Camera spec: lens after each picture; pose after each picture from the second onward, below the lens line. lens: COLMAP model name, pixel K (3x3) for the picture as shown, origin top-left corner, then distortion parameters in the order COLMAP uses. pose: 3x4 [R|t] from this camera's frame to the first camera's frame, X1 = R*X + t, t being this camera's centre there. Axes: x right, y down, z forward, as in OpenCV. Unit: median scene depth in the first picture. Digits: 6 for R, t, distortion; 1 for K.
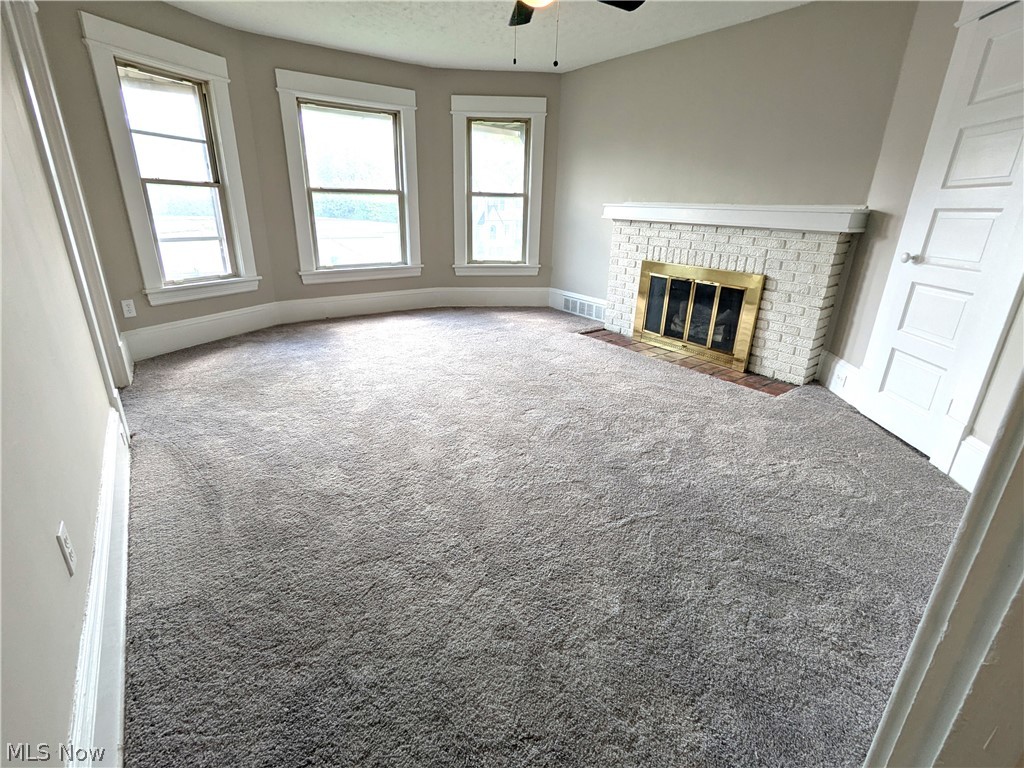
lens RADIAL K [[483.1, 0, 513.4], [0, 483.1, 381.9], [0, 0, 1]] dist [-0.000813, 0.000414]
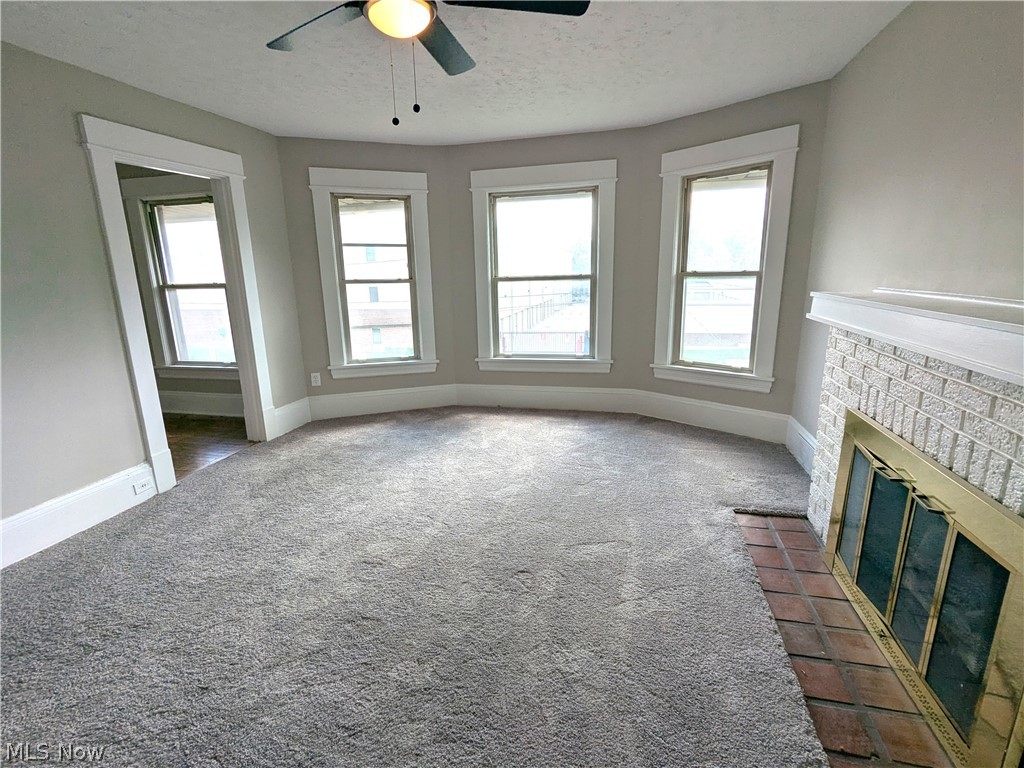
lens RADIAL K [[485.2, 0, 512.0], [0, 485.2, 384.0], [0, 0, 1]] dist [-0.001476, 0.000025]
pose [[0.640649, 0.138404, -0.755257, 0.479377], [-0.226642, 0.973881, -0.013782, -0.226203], [0.733623, 0.180003, 0.655283, 0.509520]]
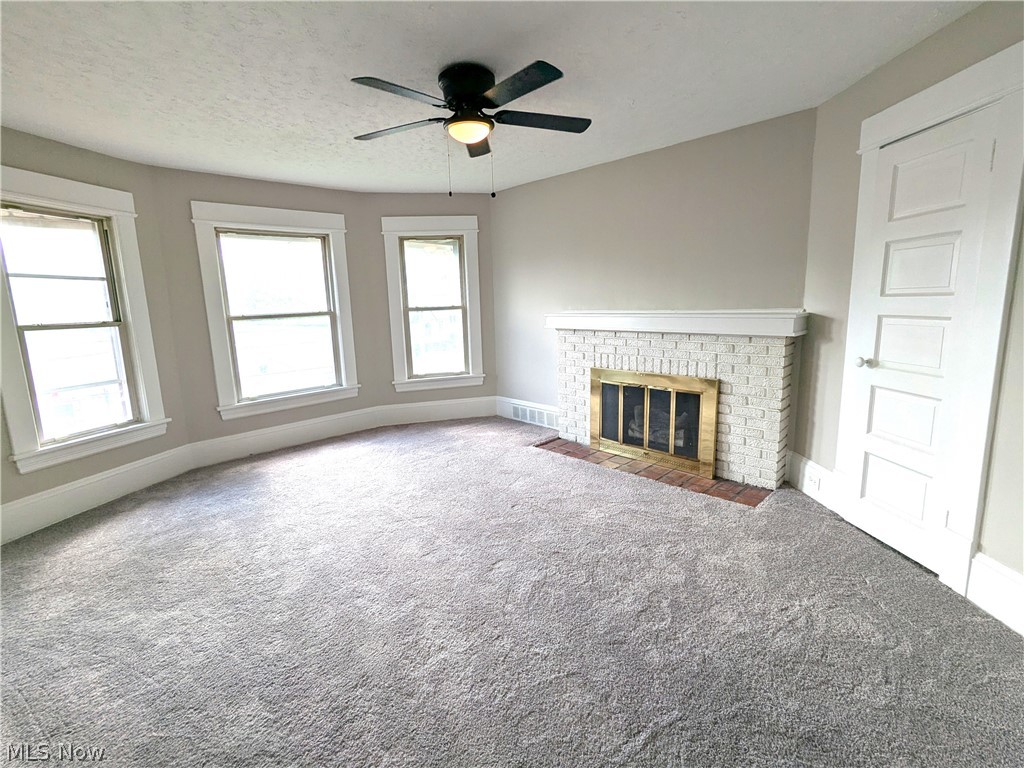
lens RADIAL K [[483.1, 0, 513.4], [0, 483.1, 381.9], [0, 0, 1]] dist [-0.000813, 0.000414]
pose [[0.988867, -0.078914, 0.126150, -0.016331], [0.100367, 0.979628, -0.173944, -0.081286], [-0.109853, 0.184668, 0.976642, 0.079438]]
